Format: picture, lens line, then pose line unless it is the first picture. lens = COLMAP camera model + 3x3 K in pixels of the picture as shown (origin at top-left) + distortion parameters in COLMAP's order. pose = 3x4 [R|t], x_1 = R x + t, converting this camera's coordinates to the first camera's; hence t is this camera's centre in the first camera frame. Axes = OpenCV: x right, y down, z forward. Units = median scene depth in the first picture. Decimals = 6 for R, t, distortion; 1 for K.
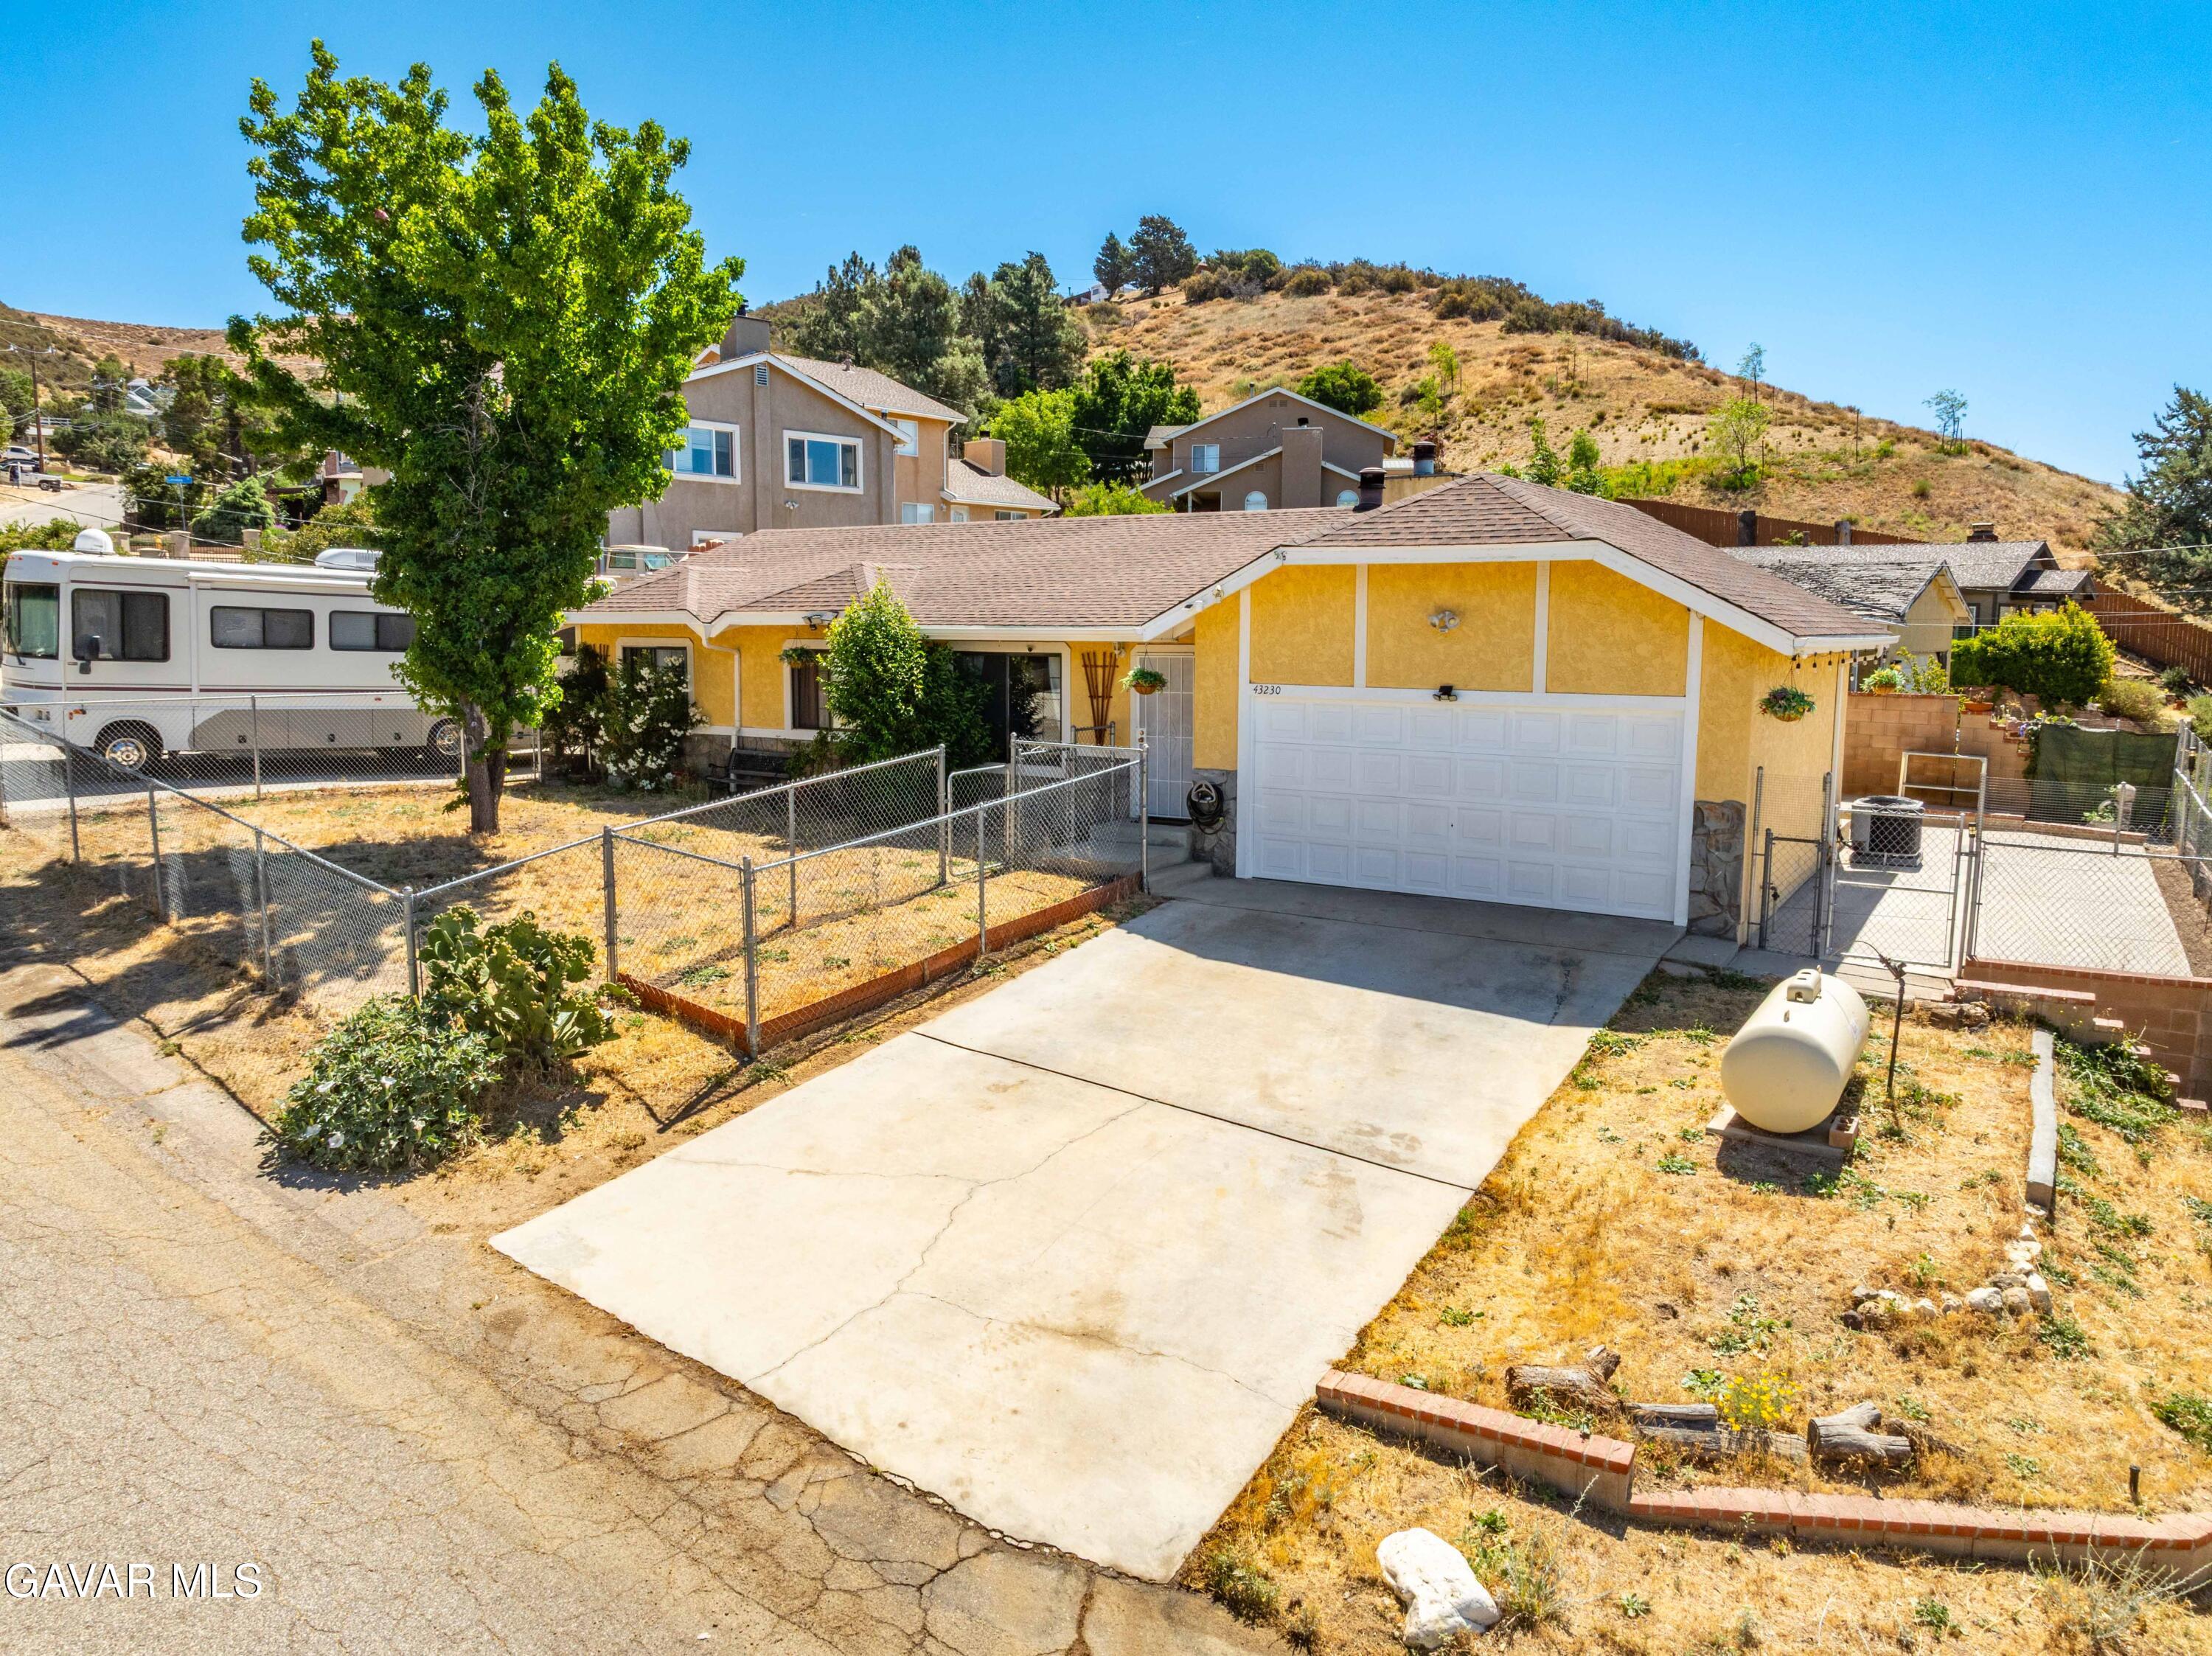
lens RADIAL K [[1548.7, 0, 1104.1], [0, 1548.7, 830.6], [0, 0, 1]] dist [-0.032095, 0.018799]
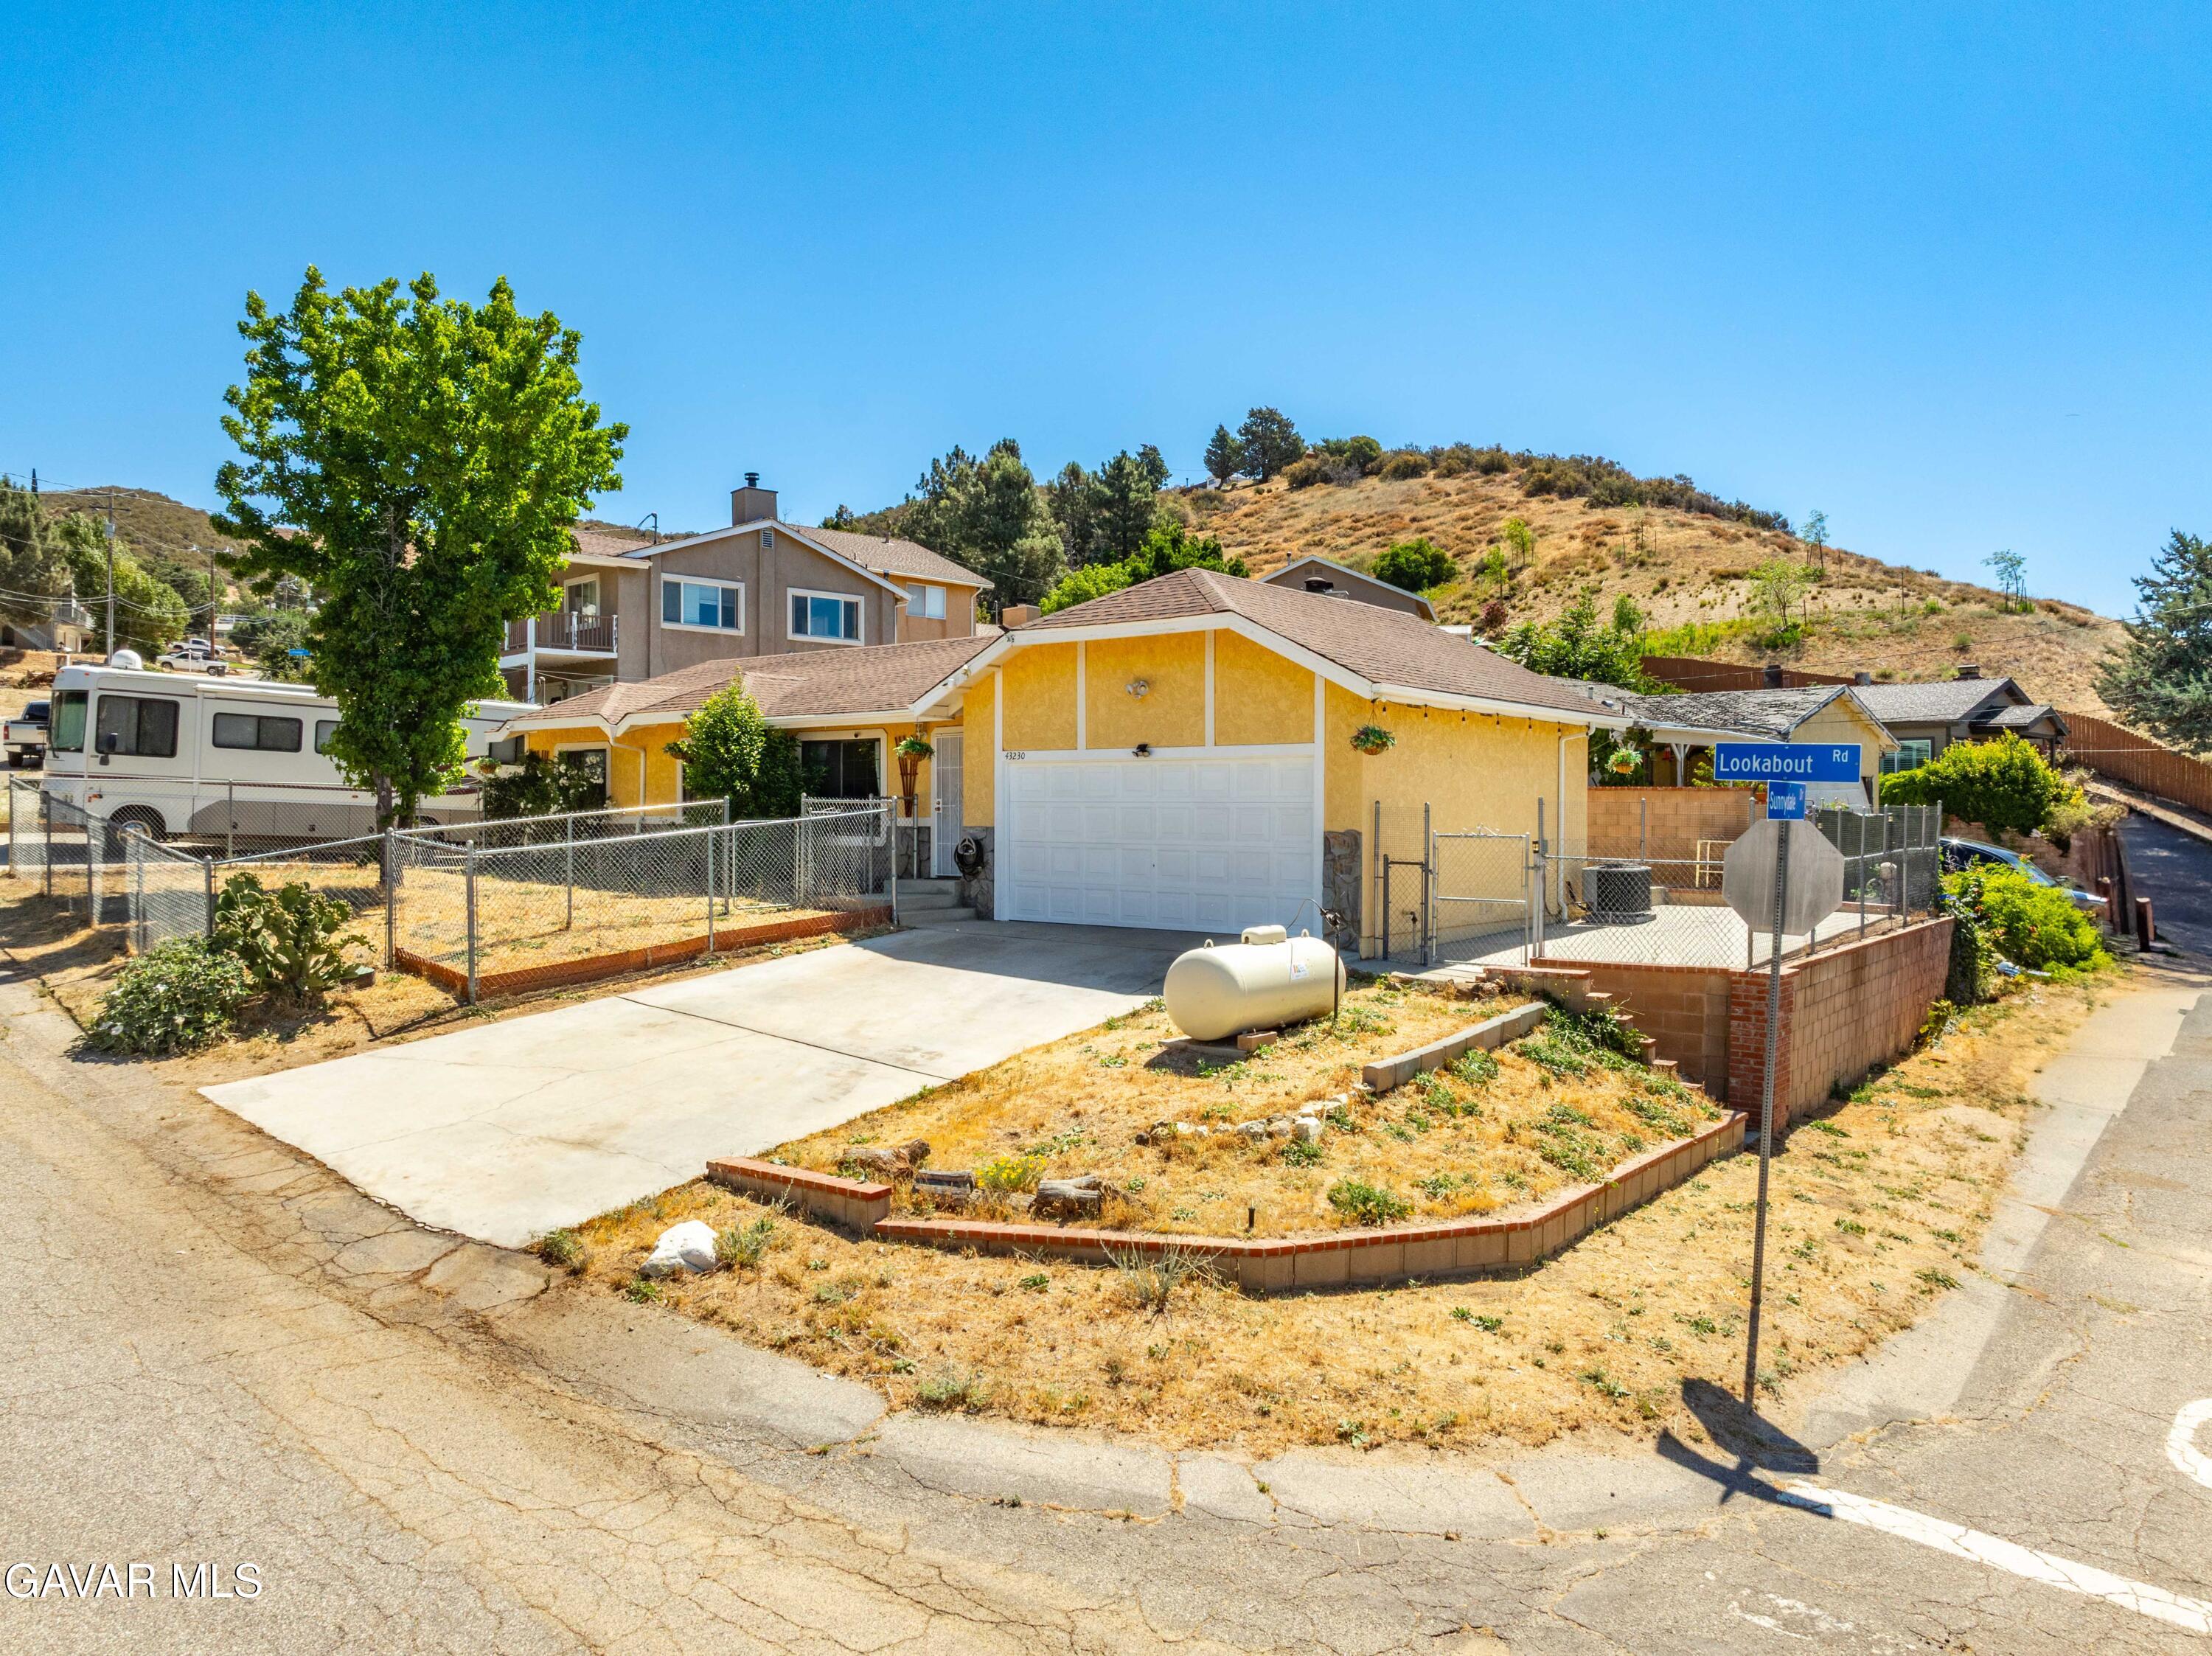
lens RADIAL K [[1594.2, 0, 1102.6], [0, 1594.2, 823.6], [0, 0, 1]] dist [-0.034526, 0.020618]
pose [[0.995314, -0.000040, -0.096691, 0.121364], [-0.012364, 0.991737, -0.127691, 0.047437], [0.095897, 0.128288, 0.987090, -0.073265]]
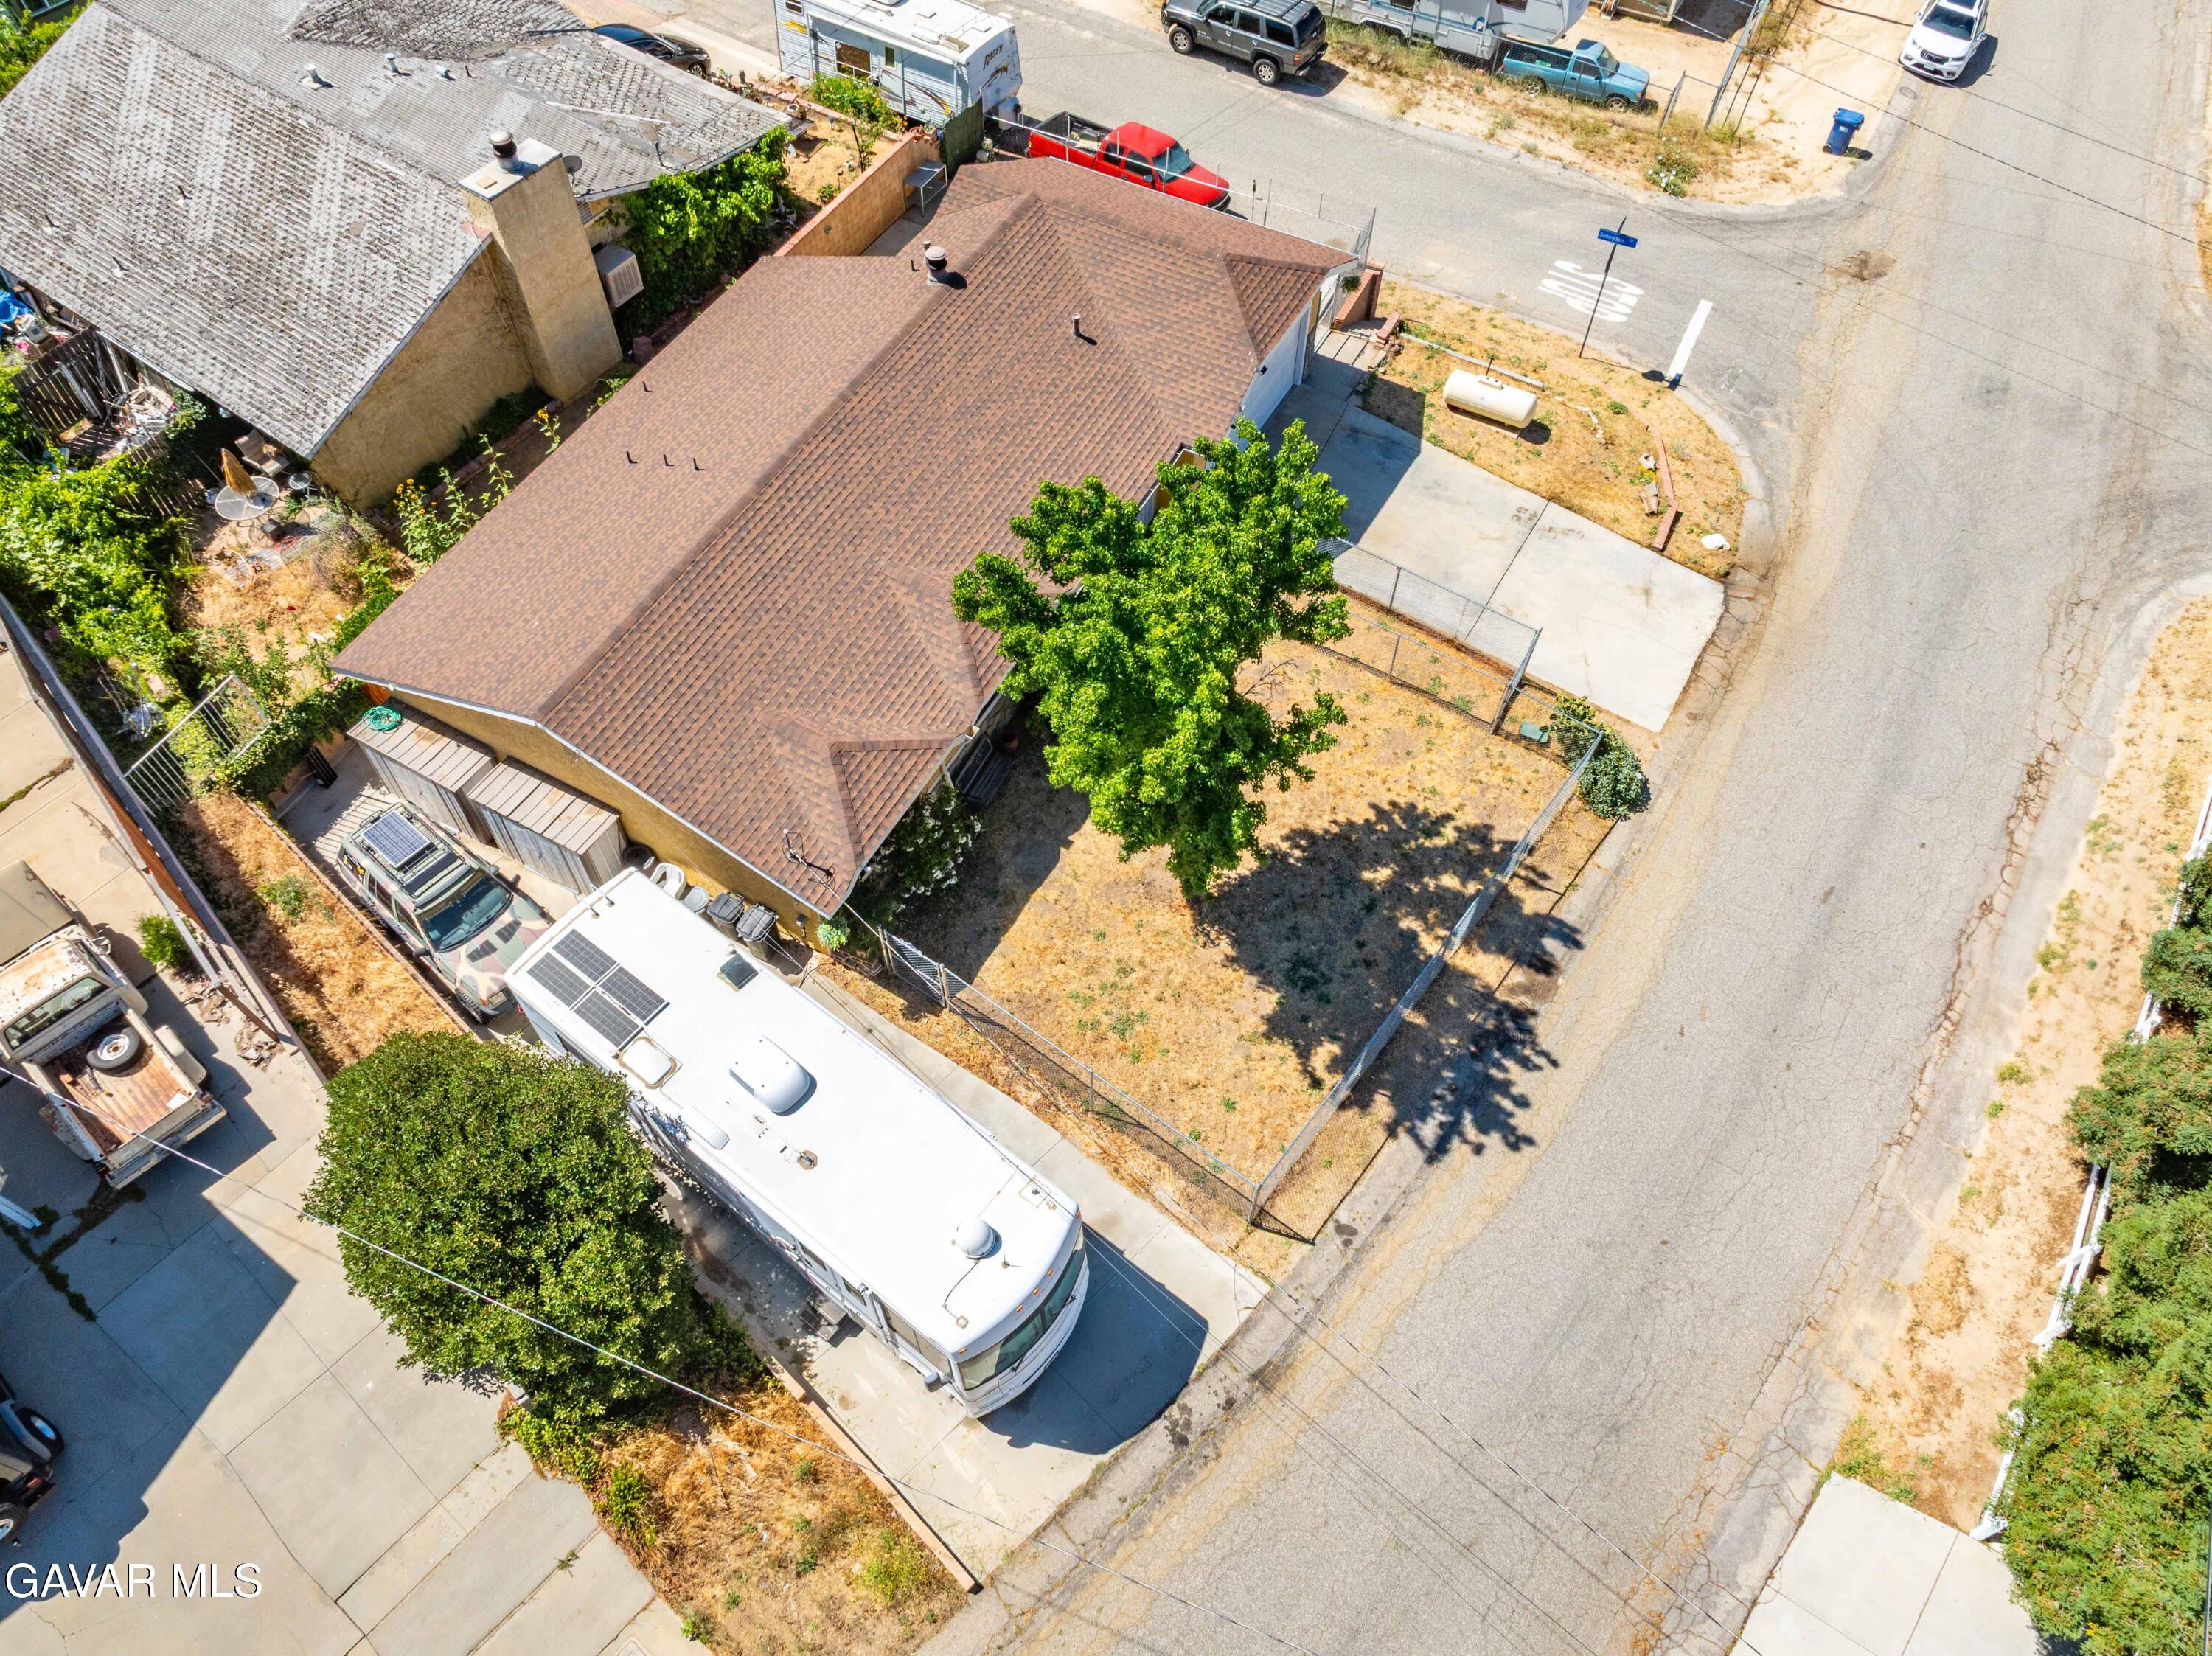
lens RADIAL K [[1548.7, 0, 1104.1], [0, 1548.7, 830.6], [0, 0, 1]] dist [-0.032095, 0.018799]
pose [[-0.079884, -0.826321, 0.557505, -0.519710], [0.119989, 0.547254, 0.828321, -0.549987], [-0.989556, 0.133064, 0.055432, 0.460044]]
